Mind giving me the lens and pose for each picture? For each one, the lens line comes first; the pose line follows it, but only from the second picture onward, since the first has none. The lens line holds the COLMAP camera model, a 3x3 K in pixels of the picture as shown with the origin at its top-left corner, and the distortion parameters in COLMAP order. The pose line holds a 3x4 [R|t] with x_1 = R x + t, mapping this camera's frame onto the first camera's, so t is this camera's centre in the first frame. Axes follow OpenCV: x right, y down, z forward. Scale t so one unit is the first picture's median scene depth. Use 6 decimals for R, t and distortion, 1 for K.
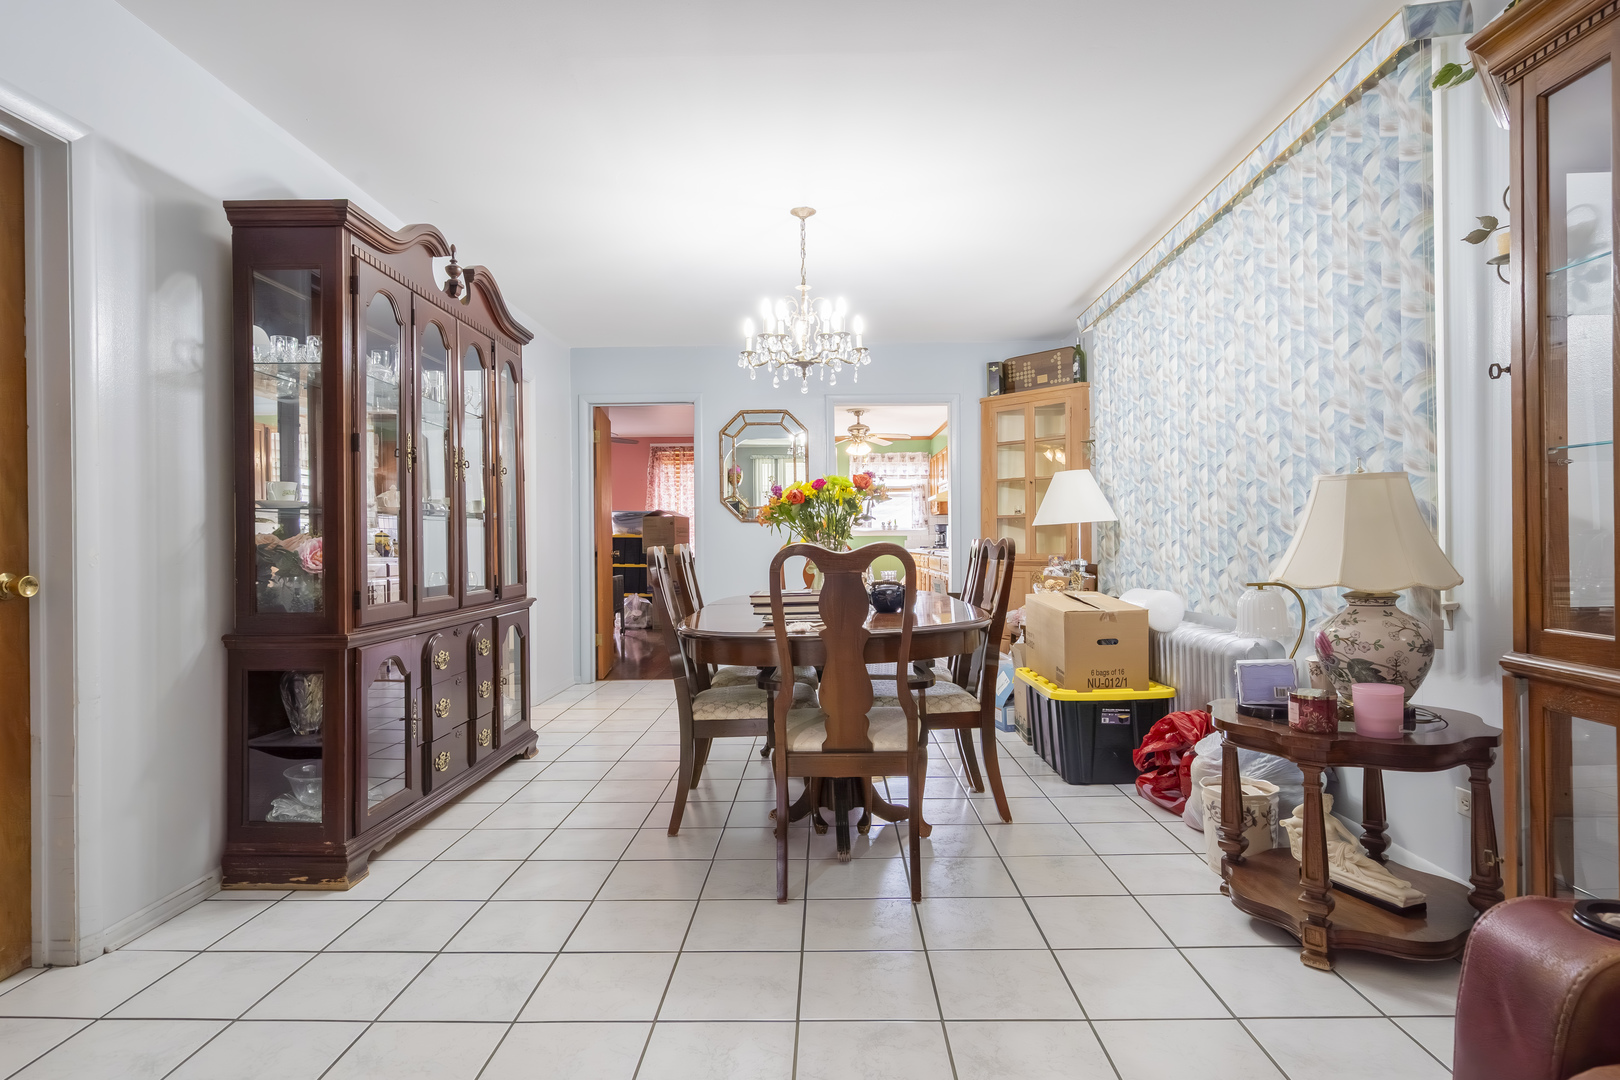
lens RADIAL K [[850.0, 0, 799.3], [0, 850.0, 535.7], [0, 0, 1]] dist [0.002694, 0.001260]
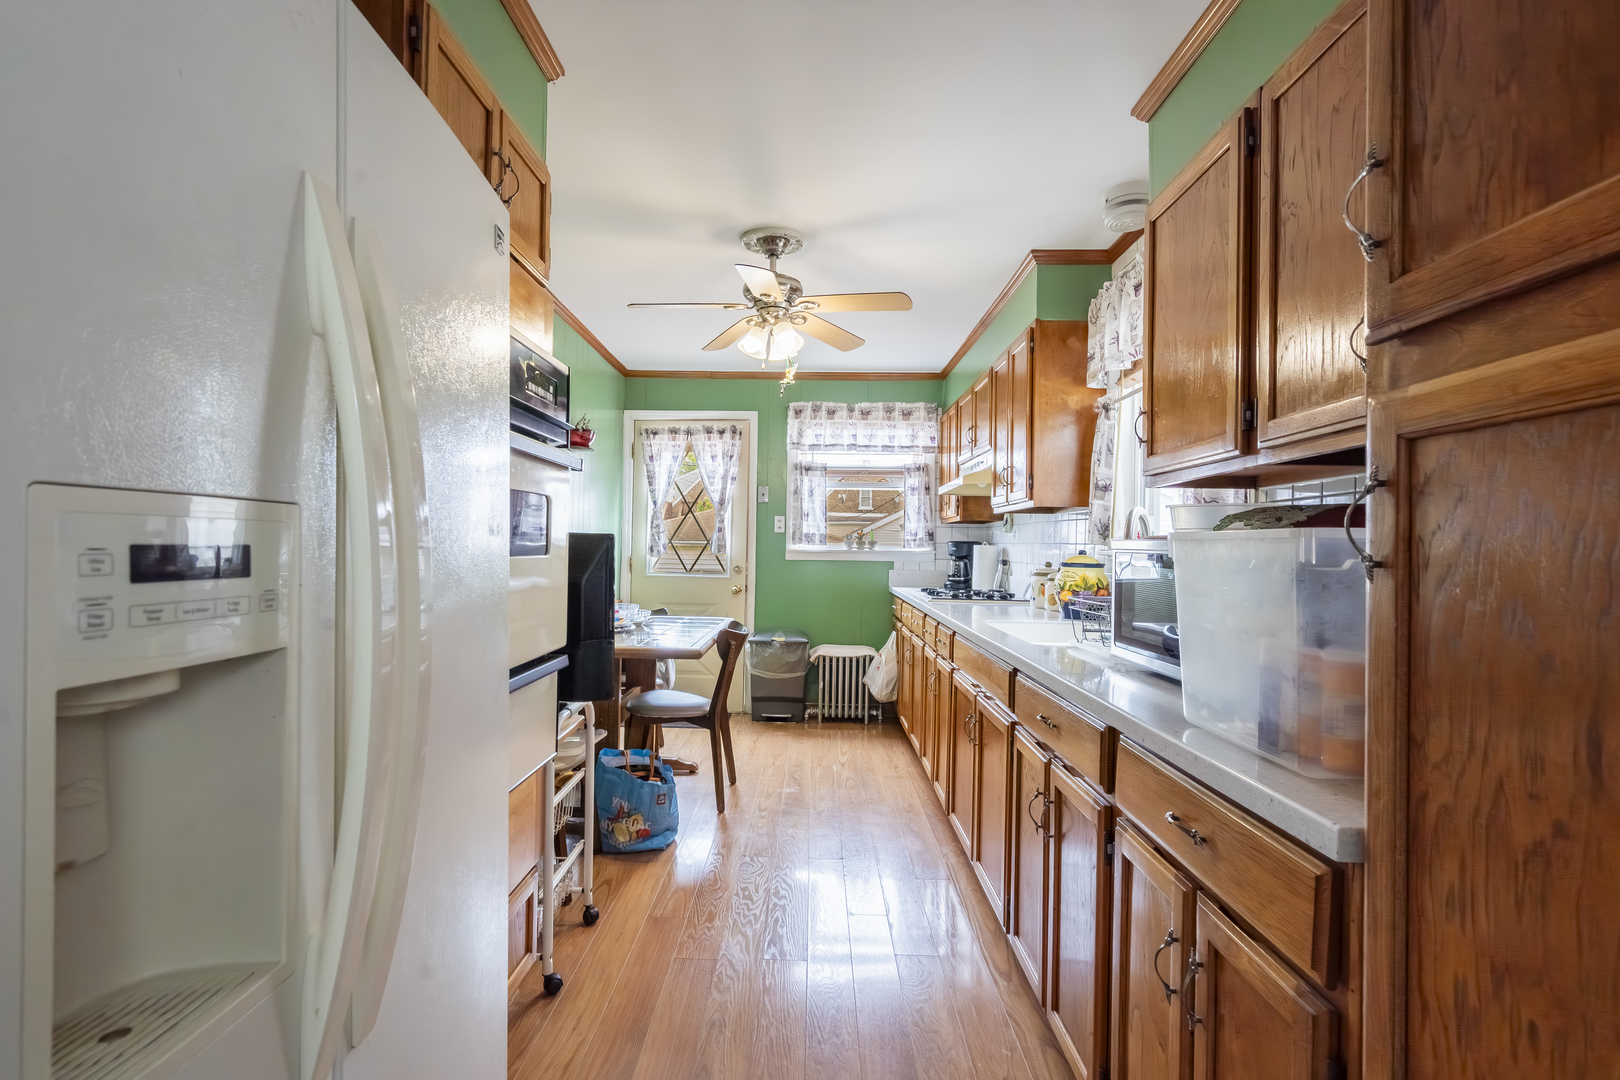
lens RADIAL K [[791.0, 0, 810.0], [0, 791.0, 540.0], [0, 0, 1]] dist [0.001493, 0.000227]
pose [[0.999774, 0.021277, 0.000459, 0.276410], [-0.021278, 0.999763, 0.004654, -0.052914], [-0.000360, -0.004663, 0.999989, 1.897201]]
